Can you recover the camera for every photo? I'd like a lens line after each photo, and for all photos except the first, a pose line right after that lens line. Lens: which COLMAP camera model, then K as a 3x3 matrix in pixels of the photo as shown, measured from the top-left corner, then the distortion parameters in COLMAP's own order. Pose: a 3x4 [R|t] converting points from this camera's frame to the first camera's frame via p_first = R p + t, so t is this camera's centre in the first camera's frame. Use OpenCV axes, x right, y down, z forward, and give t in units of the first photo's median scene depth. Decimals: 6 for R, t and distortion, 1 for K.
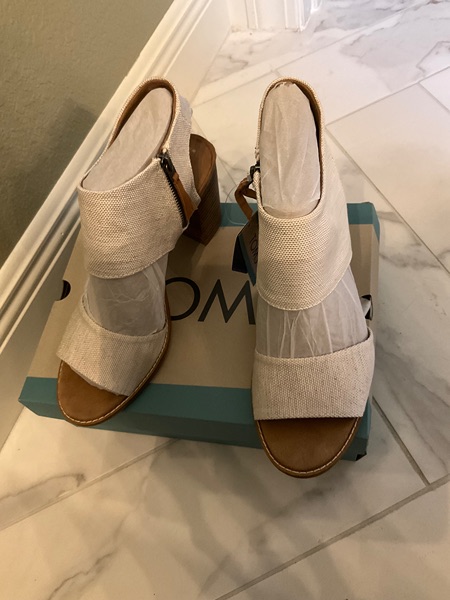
lens RADIAL K [[504.4, 0, 224.2], [0, 504.4, 301.9], [0, 0, 1]] dist [0.046016, -0.102864]
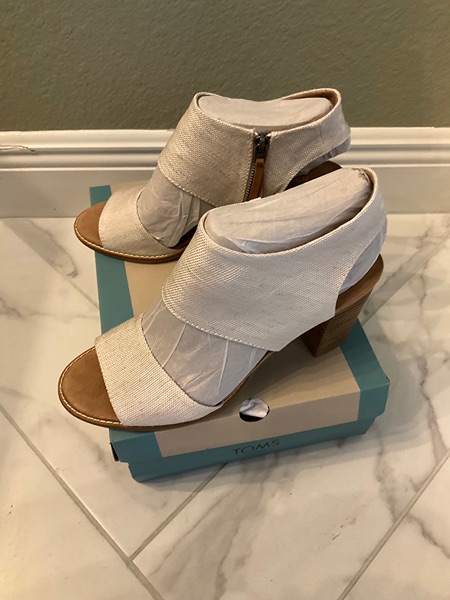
lens RADIAL K [[504.4, 0, 226.3], [0, 504.4, 298.9], [0, 0, 1]] dist [0.046016, -0.102864]
pose [[0.358599, 0.833597, -0.420146, 0.405176], [-0.840553, 0.484119, 0.243103, -0.225189], [0.406050, 0.265979, 0.874287, 0.101645]]
